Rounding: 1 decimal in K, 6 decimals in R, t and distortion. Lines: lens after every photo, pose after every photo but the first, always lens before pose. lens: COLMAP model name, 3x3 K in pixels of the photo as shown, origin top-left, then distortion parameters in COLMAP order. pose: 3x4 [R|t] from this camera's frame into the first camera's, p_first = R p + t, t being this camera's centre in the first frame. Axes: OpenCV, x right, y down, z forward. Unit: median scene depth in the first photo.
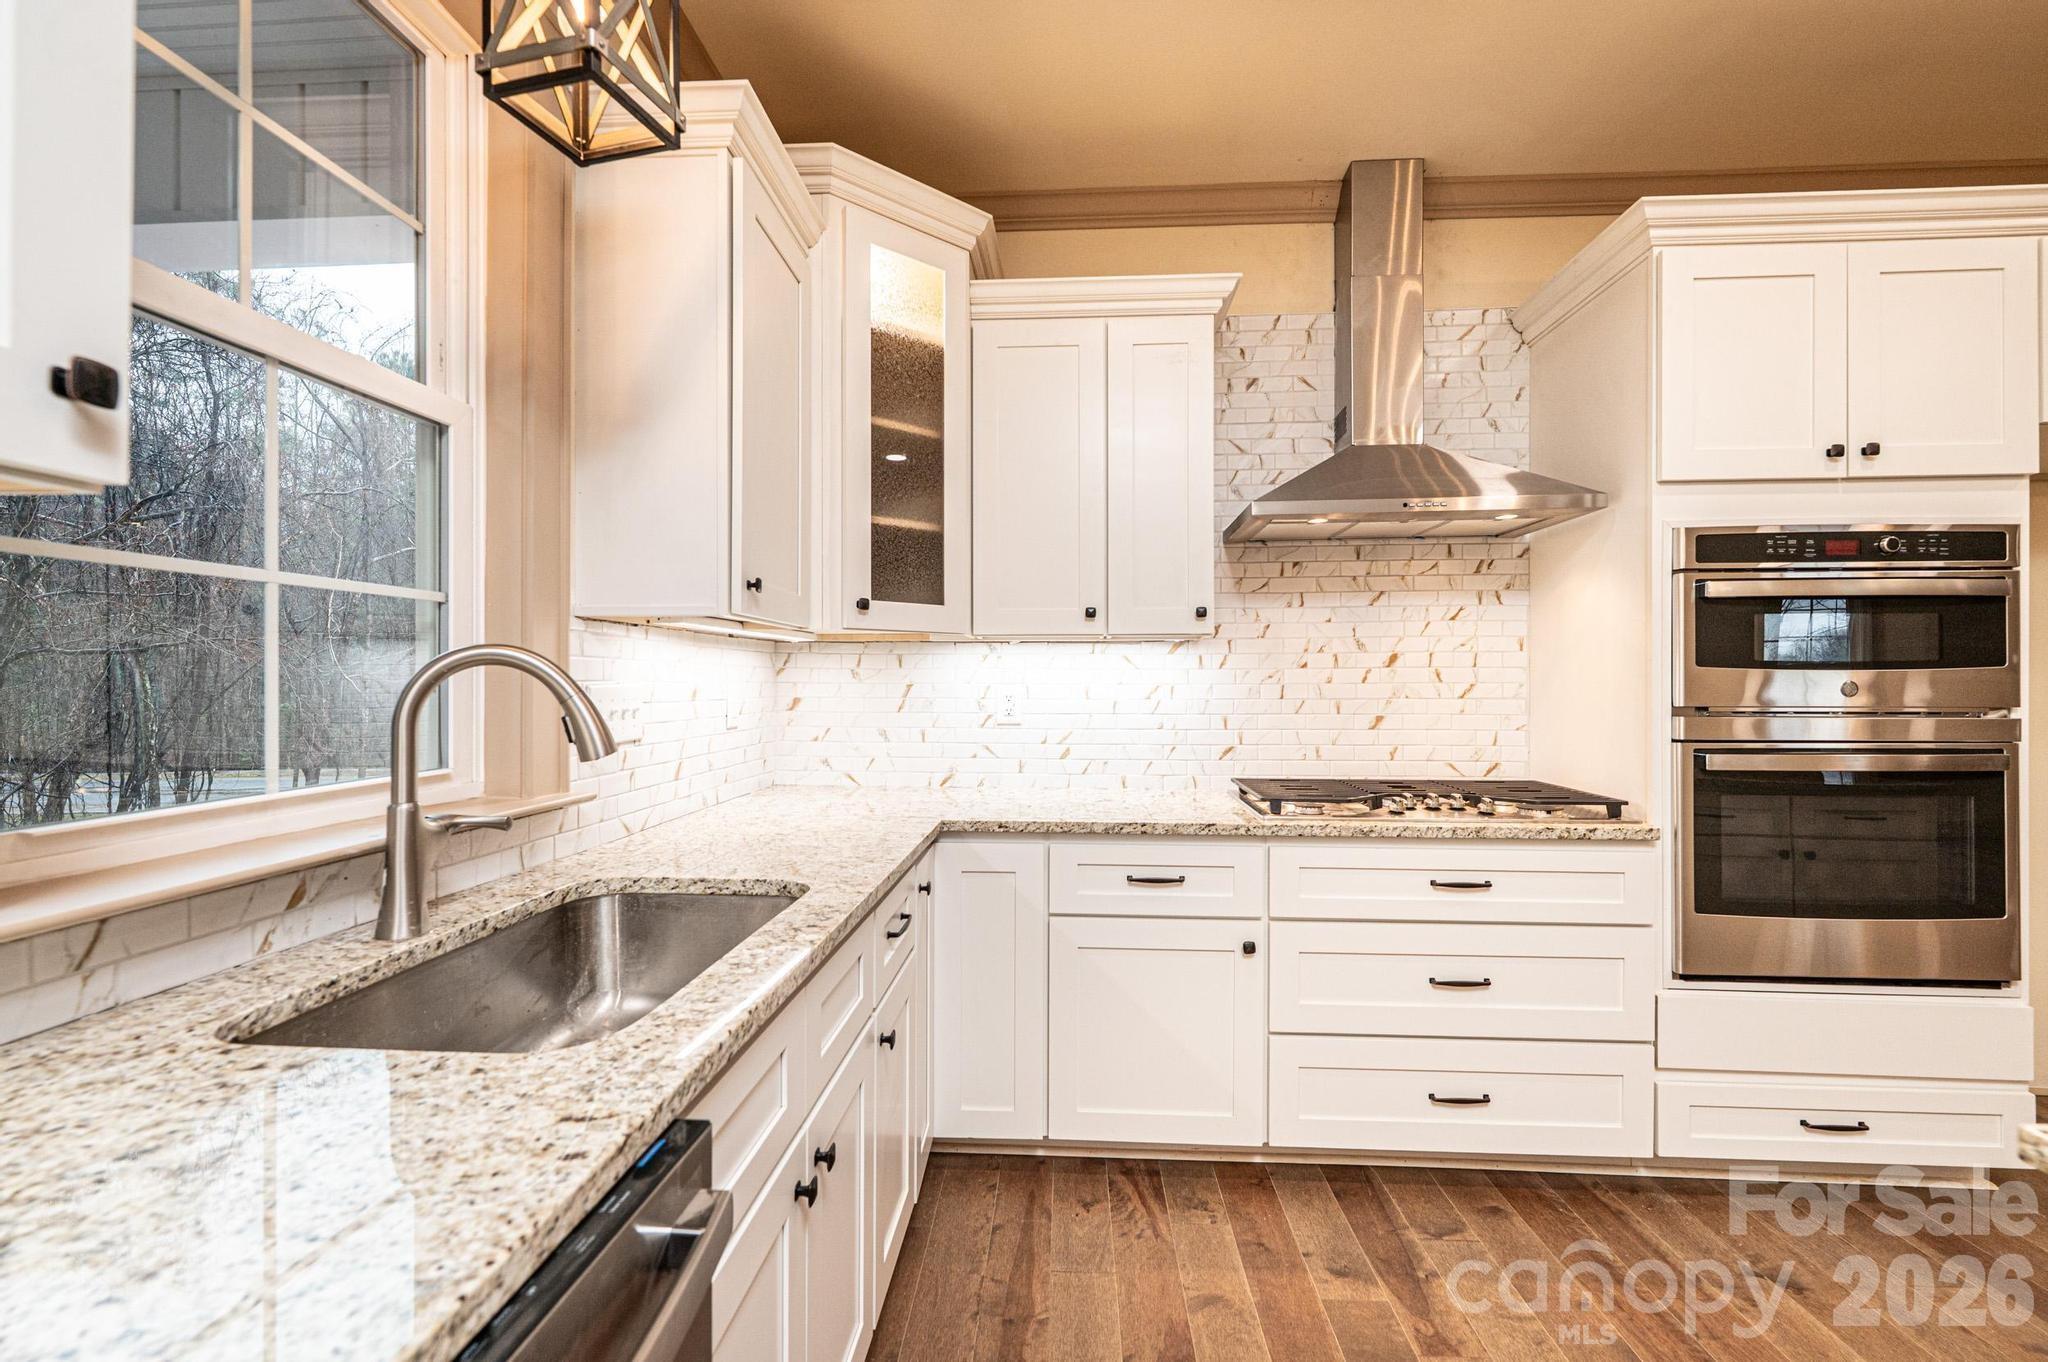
lens RADIAL K [[878.5, 0, 1019.5], [0, 878.5, 684.8], [0, 0, 1]] dist [-0.004372, -0.000120]
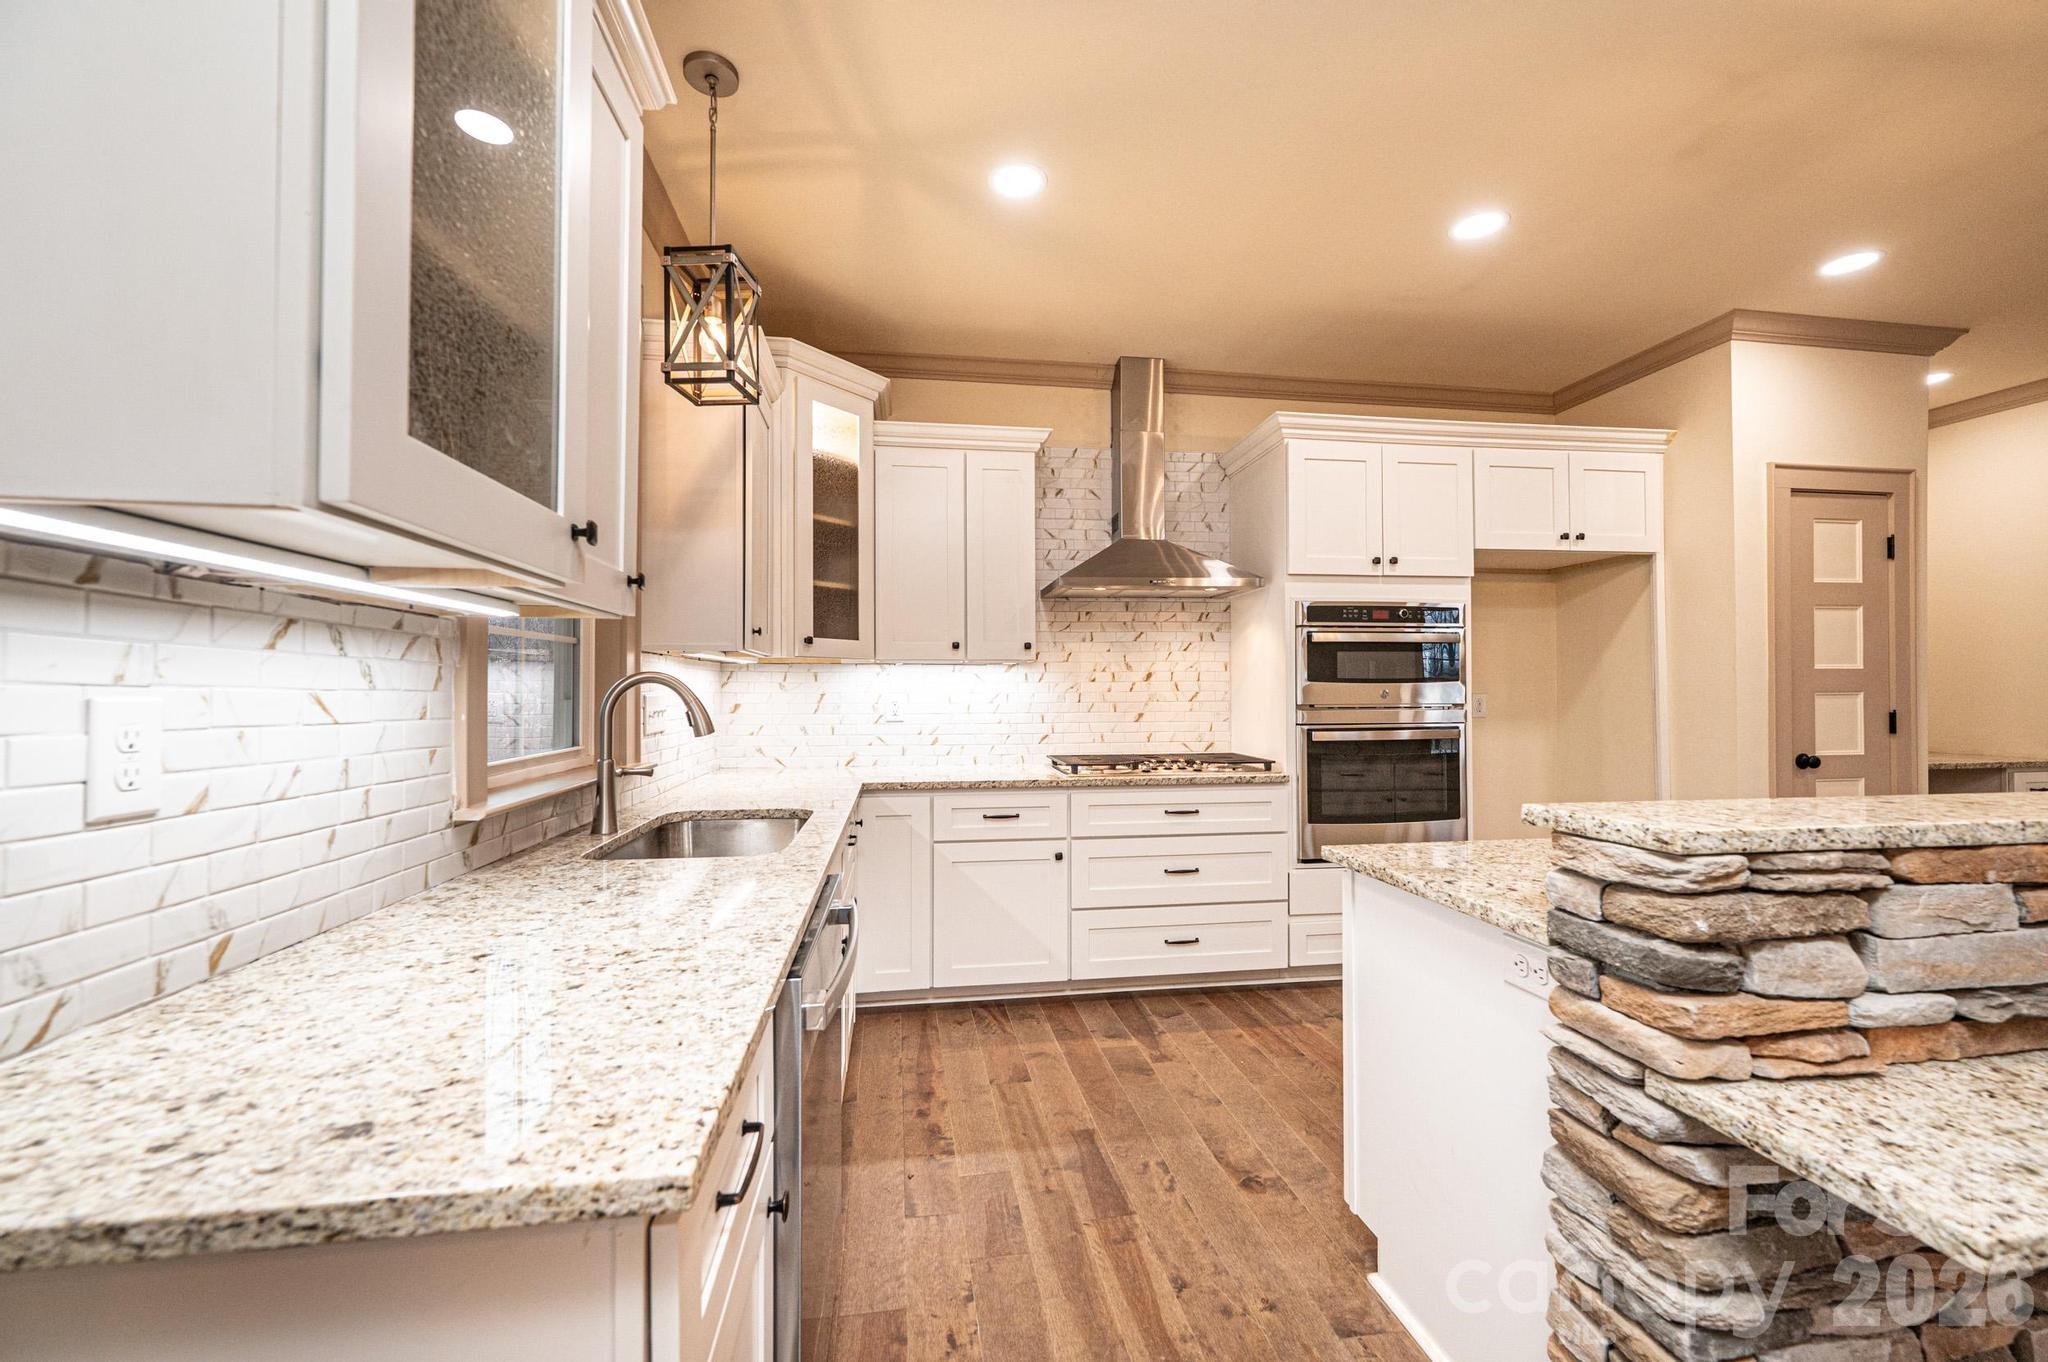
lens RADIAL K [[816.3, 0, 1023.7], [0, 816.3, 682.0], [0, 0, 1]] dist [-0.001741, 0.000156]
pose [[0.977553, -0.000606, 0.210688, -0.110936], [0.003784, 0.999885, -0.014679, 0.001655], [-0.210655, 0.015147, 0.977443, -0.432237]]
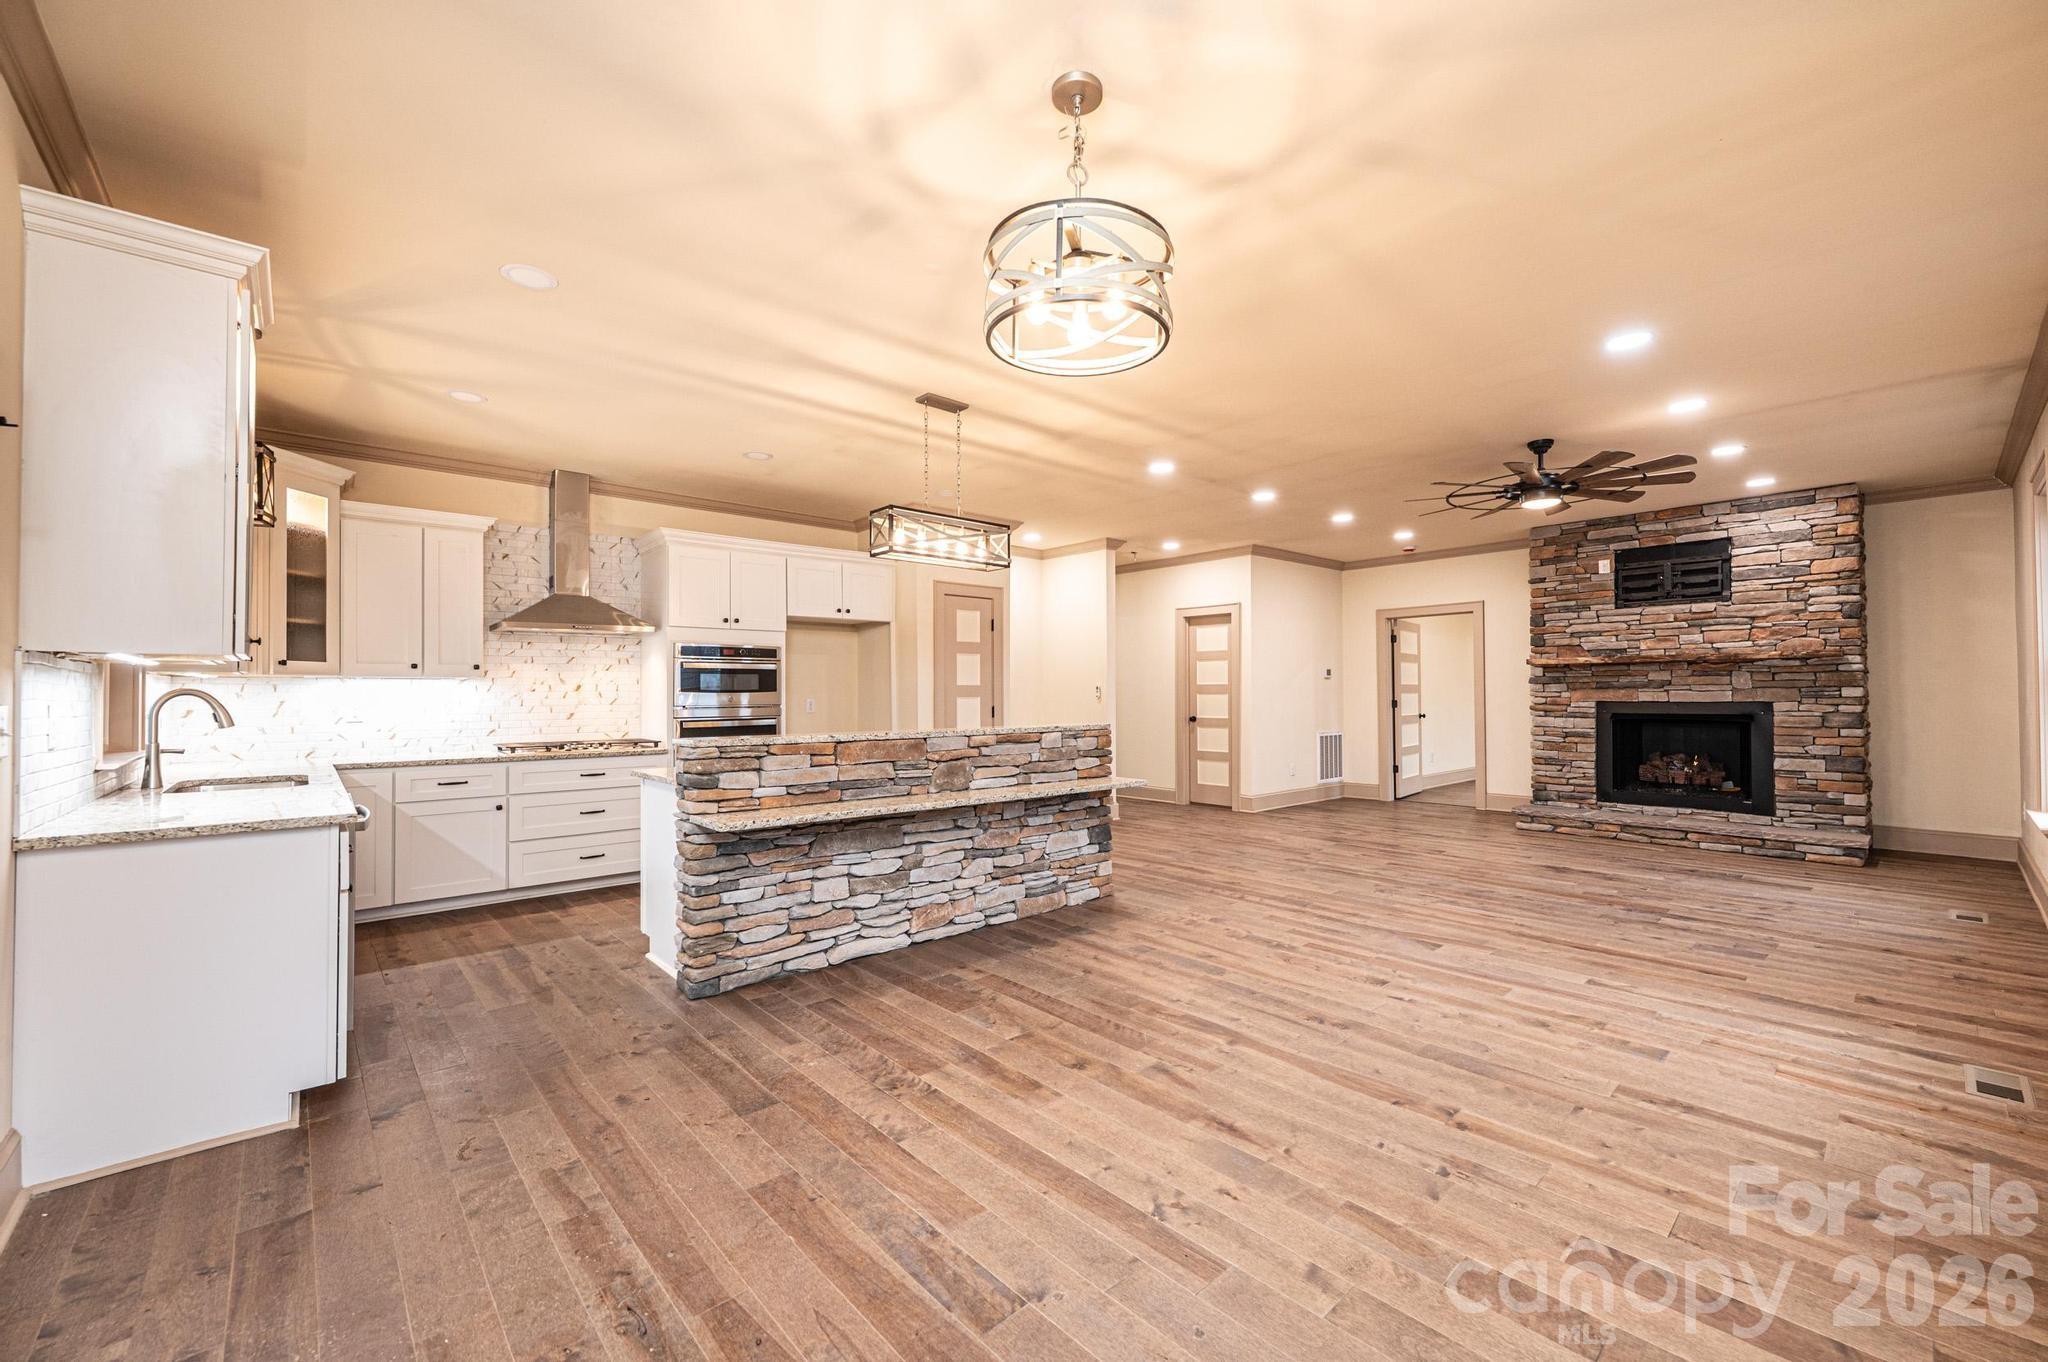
lens RADIAL K [[816.3, 0, 1029.4], [0, 816.3, 685.0], [0, 0, 1]] dist [-0.001741, 0.000156]
pose [[0.702522, 0.002986, 0.711655, -0.303900], [0.008249, 0.999890, -0.012338, -0.000578], [-0.711614, 0.014538, 0.702420, -1.574605]]
